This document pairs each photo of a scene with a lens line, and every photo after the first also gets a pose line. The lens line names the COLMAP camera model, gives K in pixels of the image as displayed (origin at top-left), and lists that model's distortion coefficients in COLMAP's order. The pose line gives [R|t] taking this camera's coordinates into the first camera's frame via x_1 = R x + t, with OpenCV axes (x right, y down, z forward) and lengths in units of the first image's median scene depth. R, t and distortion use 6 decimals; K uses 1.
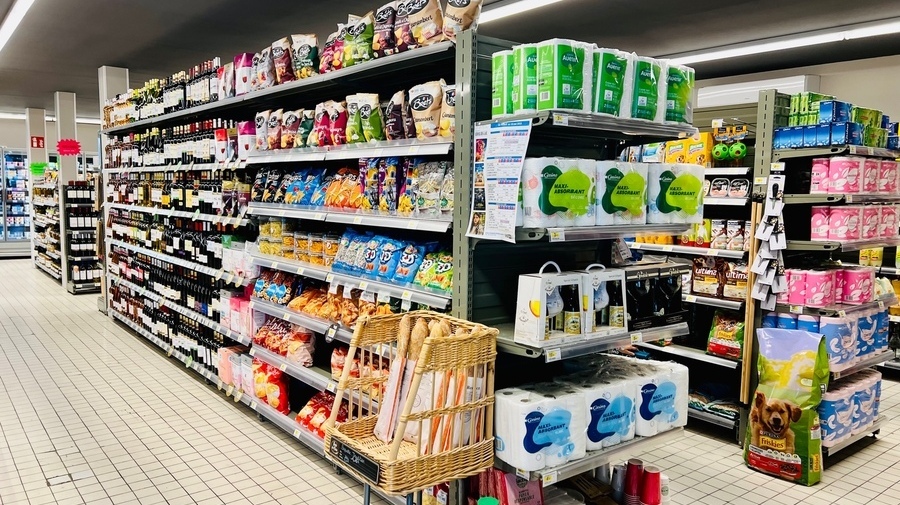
lens RADIAL K [[674.1, 0, 450.7], [0, 674.1, 253.4], [0, 0, 1]] dist [0.033743, -0.013650]
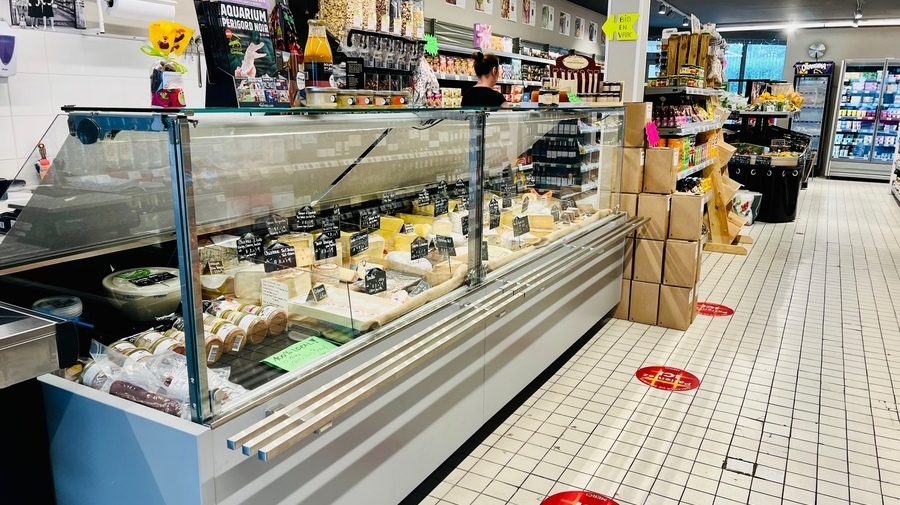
lens RADIAL K [[674.1, 0, 456.1], [0, 674.1, 247.4], [0, 0, 1]] dist [0.033743, -0.013650]
pose [[0.396001, 0.181742, -0.900085, -0.055020], [-0.093737, 0.983098, 0.157263, 0.007942], [0.913453, 0.022095, 0.406344, 0.308246]]
